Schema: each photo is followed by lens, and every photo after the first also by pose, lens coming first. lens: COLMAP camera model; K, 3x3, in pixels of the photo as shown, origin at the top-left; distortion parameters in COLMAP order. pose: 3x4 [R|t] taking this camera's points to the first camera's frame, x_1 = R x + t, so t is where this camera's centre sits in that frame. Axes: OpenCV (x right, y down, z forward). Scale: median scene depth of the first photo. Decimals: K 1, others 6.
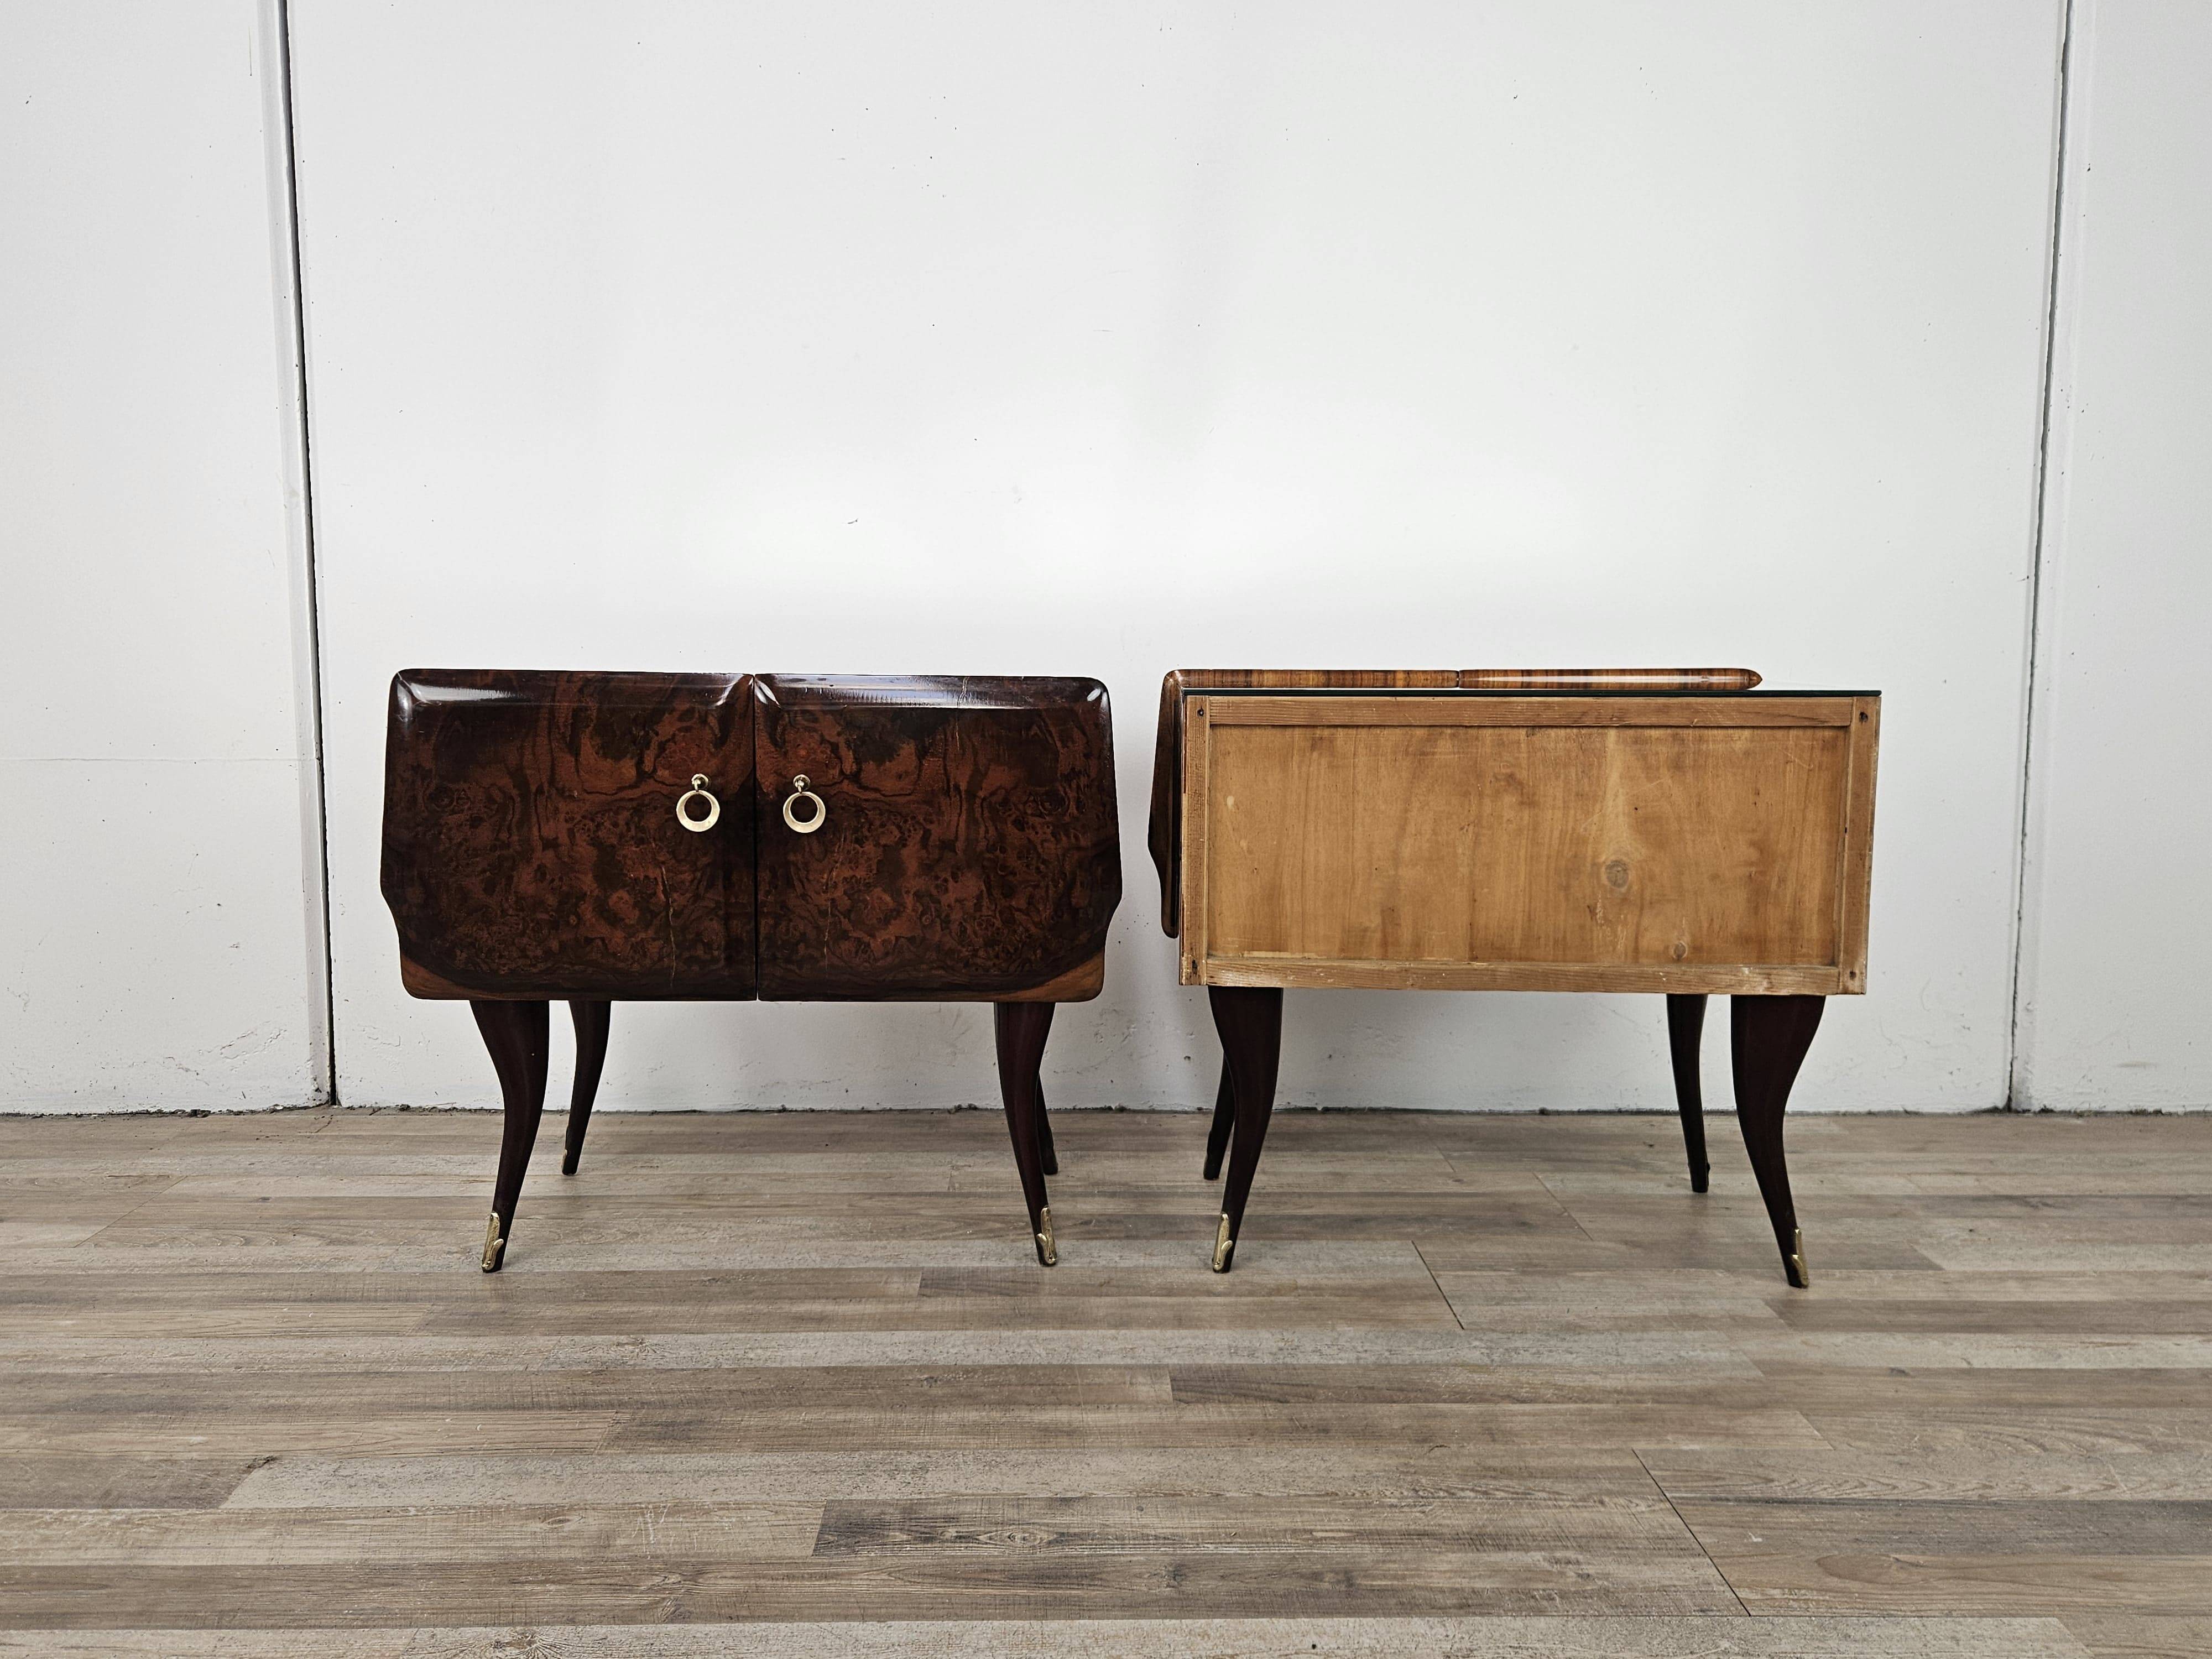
lens RADIAL K [[1643.2, 0, 1095.6], [0, 1643.2, 797.9], [0, 0, 1]] dist [0.062553, -0.062914]
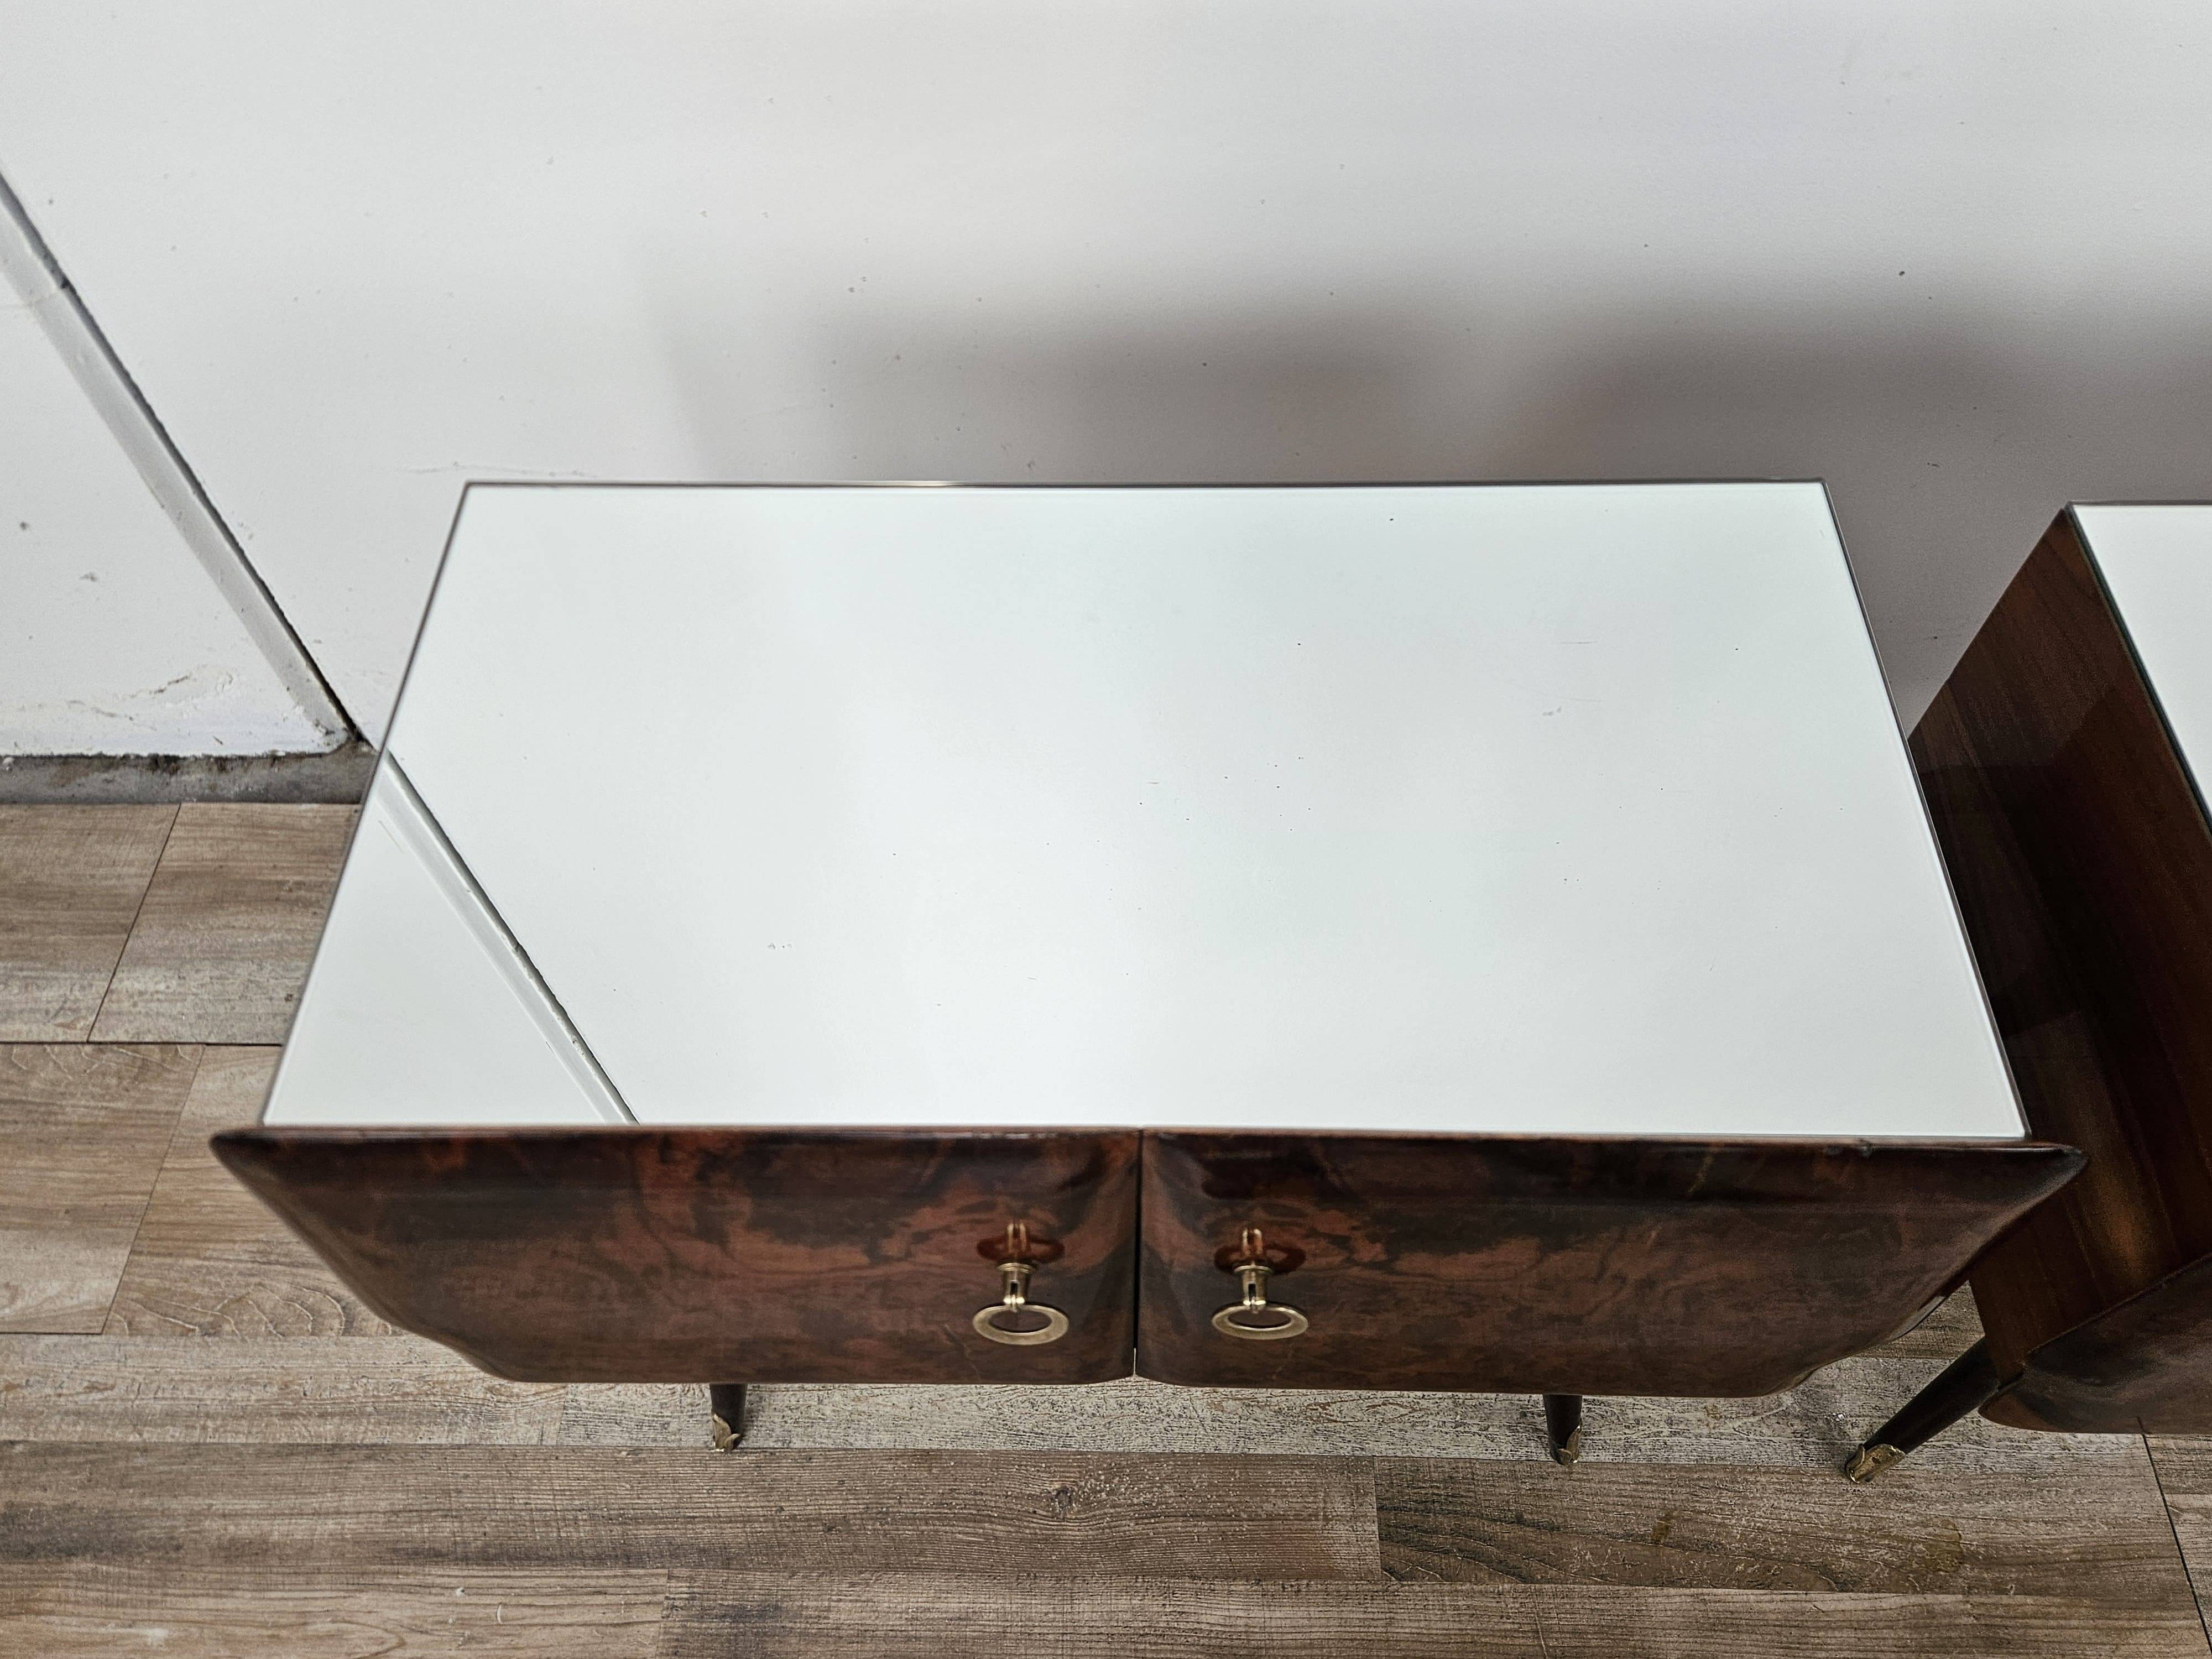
lens RADIAL K [[1643.2, 0, 1107.0], [0, 1643.2, 813.7], [0, 0, 1]] dist [0.062553, -0.062914]
pose [[0.999174, 0.020177, -0.035285, -0.201472], [0.014296, 0.638178, 0.769756, -0.409963], [0.038049, -0.769624, 0.637362, 0.809151]]
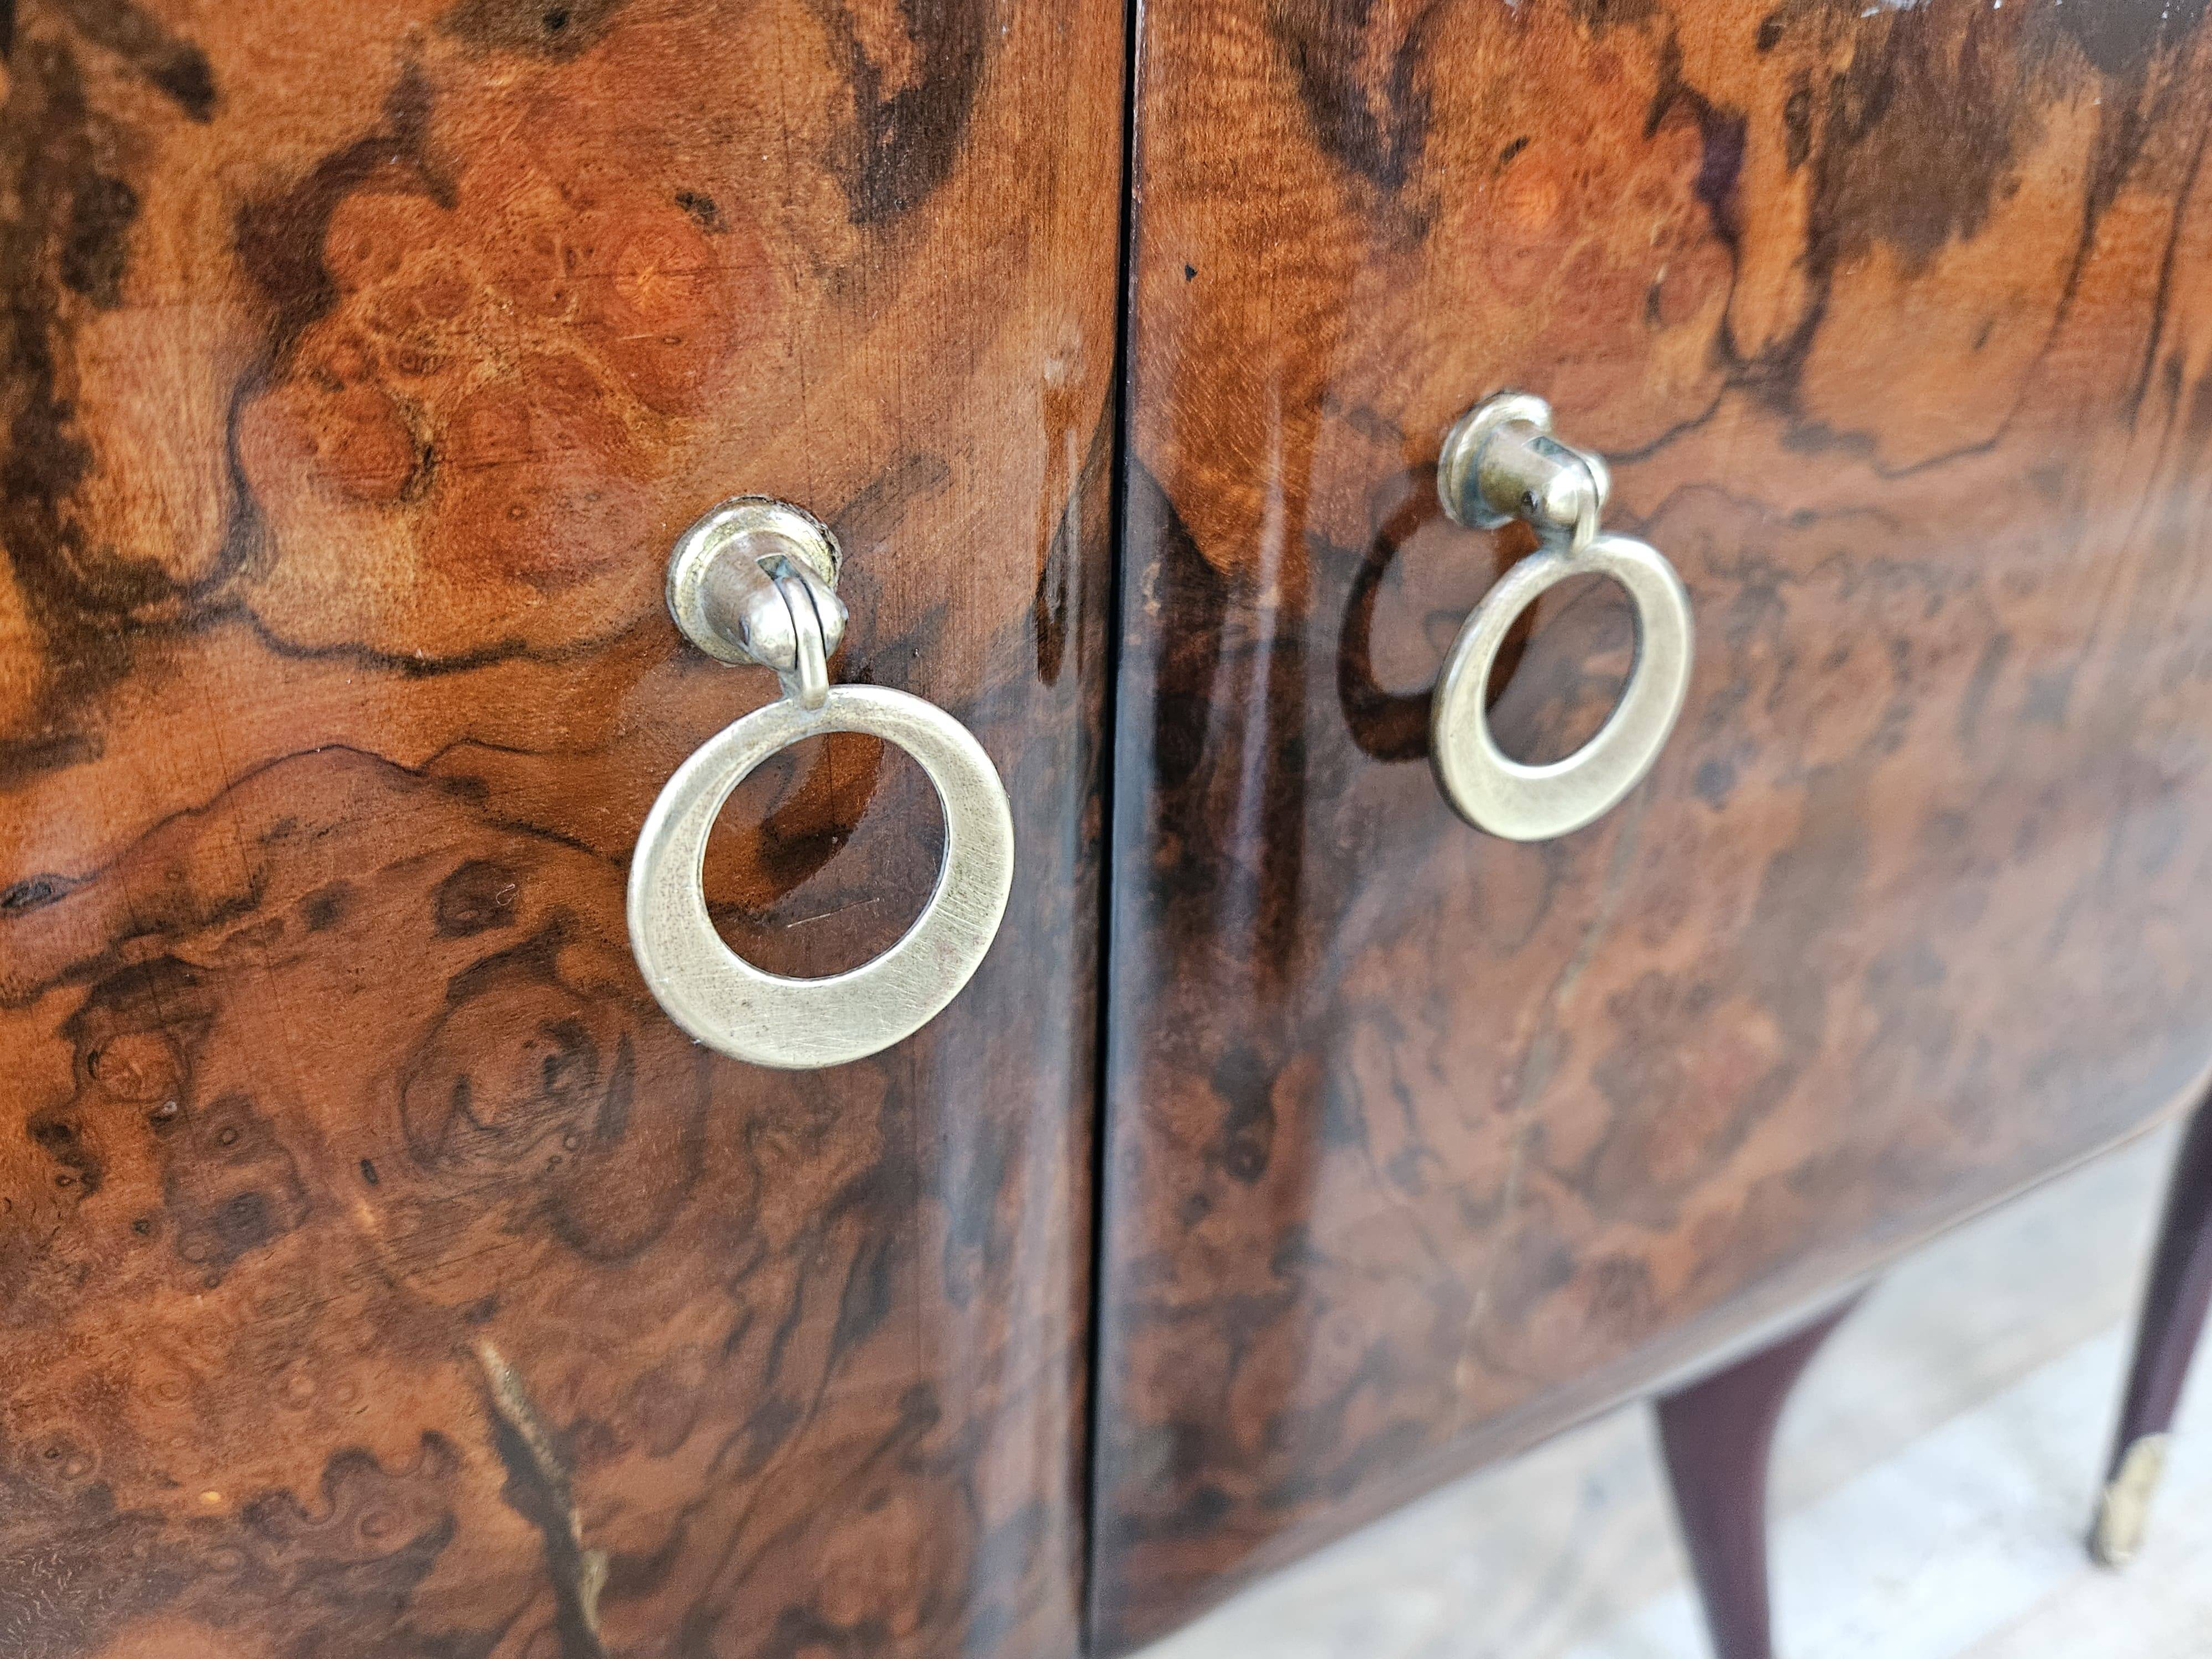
lens RADIAL K [[1723.0, 0, 1091.6], [0, 1723.0, 827.1], [0, 0, 1]] dist [-0.019438, -0.008317]
pose [[0.876922, -0.218017, 0.428342, -0.266942], [0.039694, 0.921010, 0.387511, -0.035432], [-0.478991, -0.322814, 0.816308, 0.888707]]
